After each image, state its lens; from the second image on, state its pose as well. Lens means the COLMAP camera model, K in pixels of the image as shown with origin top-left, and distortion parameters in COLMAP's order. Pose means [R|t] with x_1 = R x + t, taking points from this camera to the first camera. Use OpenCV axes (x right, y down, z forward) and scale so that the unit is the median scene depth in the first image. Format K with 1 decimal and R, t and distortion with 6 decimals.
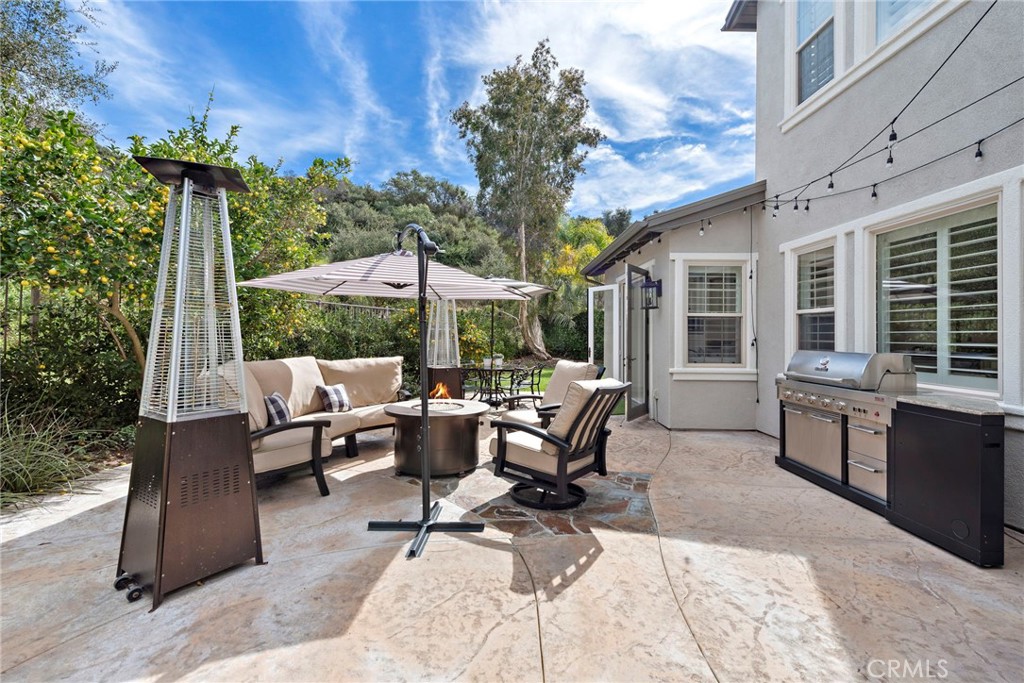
lens RADIAL K [[437.8, 0, 508.6], [0, 437.8, 329.7], [0, 0, 1]] dist [-0.000481, -0.000155]
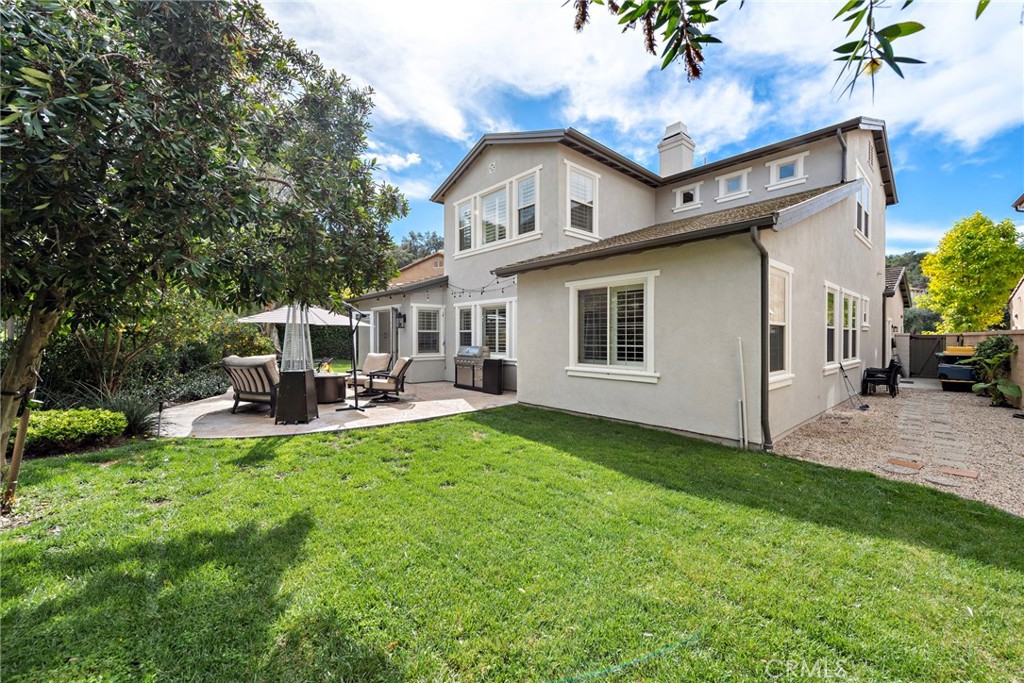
lens RADIAL K [[405.1, 0, 518.4], [0, 405.1, 342.2], [0, 0, 1]] dist [0.001015, -0.000089]
pose [[0.734187, -0.013869, 0.678805, -0.774259], [-0.003834, 0.999691, 0.024572, -0.039946], [-0.678936, -0.020643, 0.733907, -1.080044]]
